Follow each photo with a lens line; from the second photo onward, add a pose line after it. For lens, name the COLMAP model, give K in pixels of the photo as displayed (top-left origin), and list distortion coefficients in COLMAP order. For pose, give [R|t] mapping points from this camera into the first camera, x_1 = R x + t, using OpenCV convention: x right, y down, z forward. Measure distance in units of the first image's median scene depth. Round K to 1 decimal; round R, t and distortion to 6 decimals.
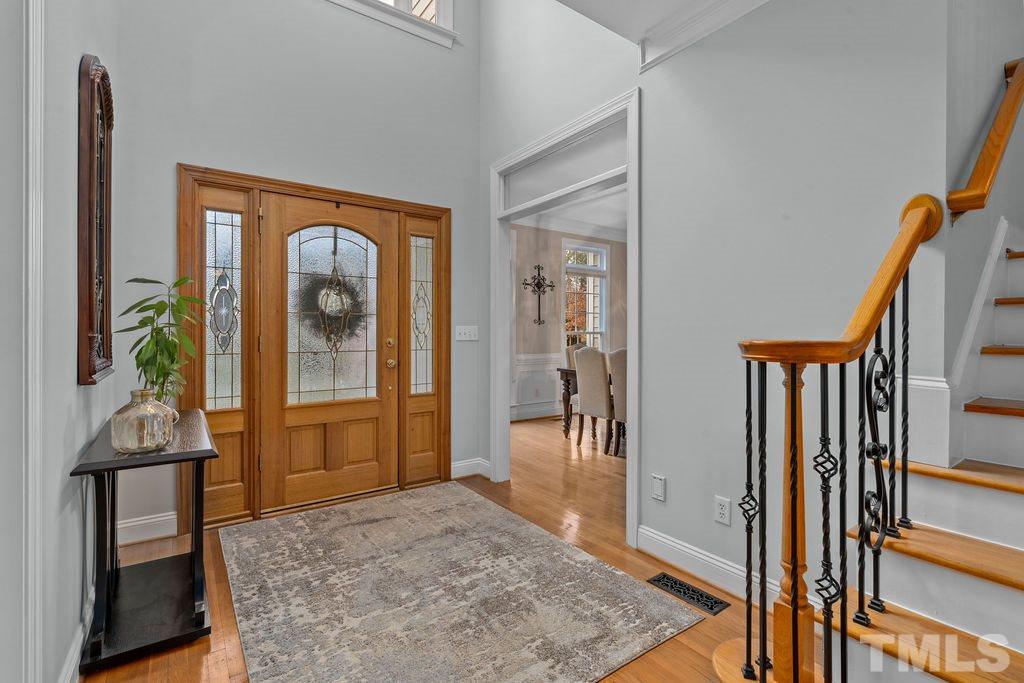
lens RADIAL K [[469.2, 0, 511.5], [0, 469.2, 326.5], [0, 0, 1]] dist [-0.002057, -0.000174]
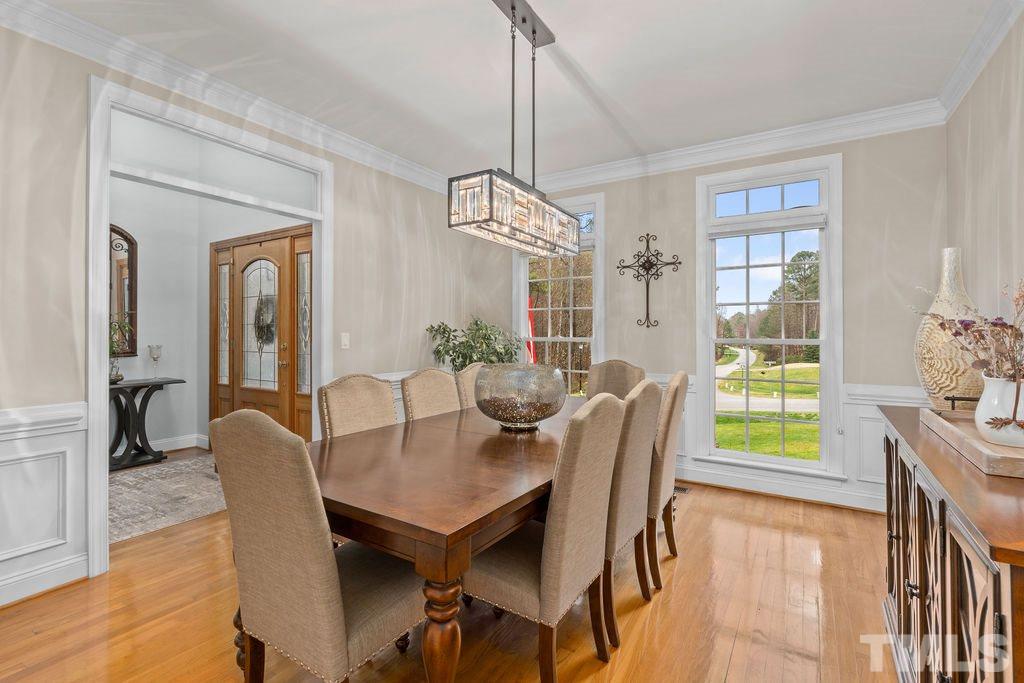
lens RADIAL K [[469.2, 0, 511.5], [0, 469.2, 326.5], [0, 0, 1]] dist [-0.002057, -0.000174]
pose [[0.359167, -0.011398, -0.933204, 0.585240], [0.006418, 0.999932, -0.009743, -0.000305], [0.933251, -0.002490, 0.359215, 0.599709]]
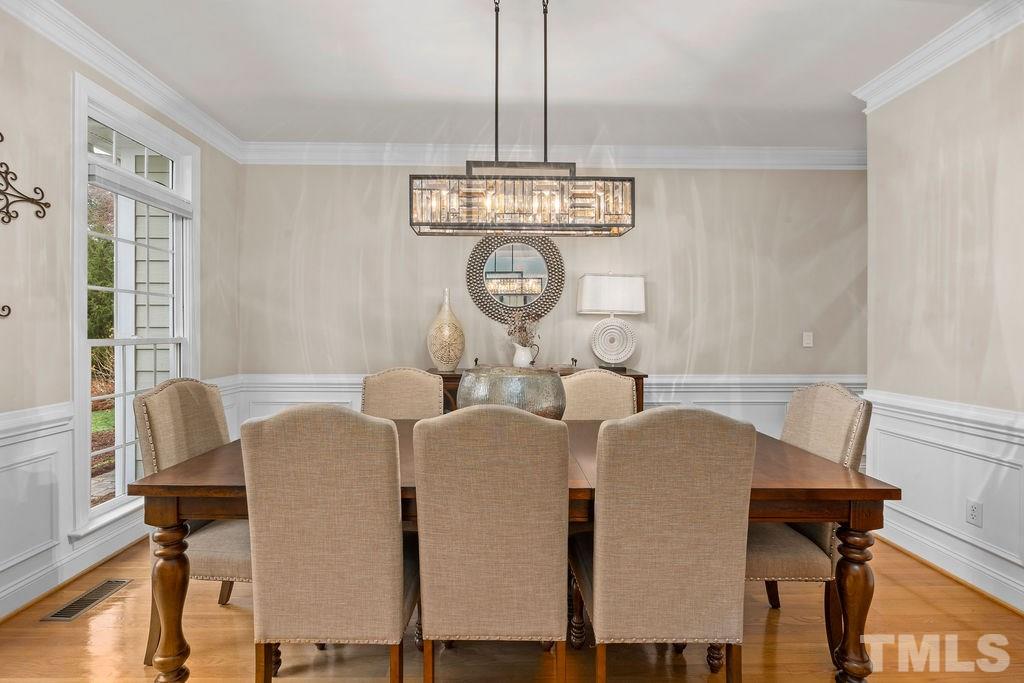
lens RADIAL K [[469.2, 0, 511.5], [0, 469.2, 326.5], [0, 0, 1]] dist [-0.002057, -0.000174]
pose [[0.567777, -0.004309, 0.823171, 0.002982], [-0.000489, 0.999984, 0.005572, -0.001390], [-0.823182, -0.003566, 0.567766, 0.552403]]
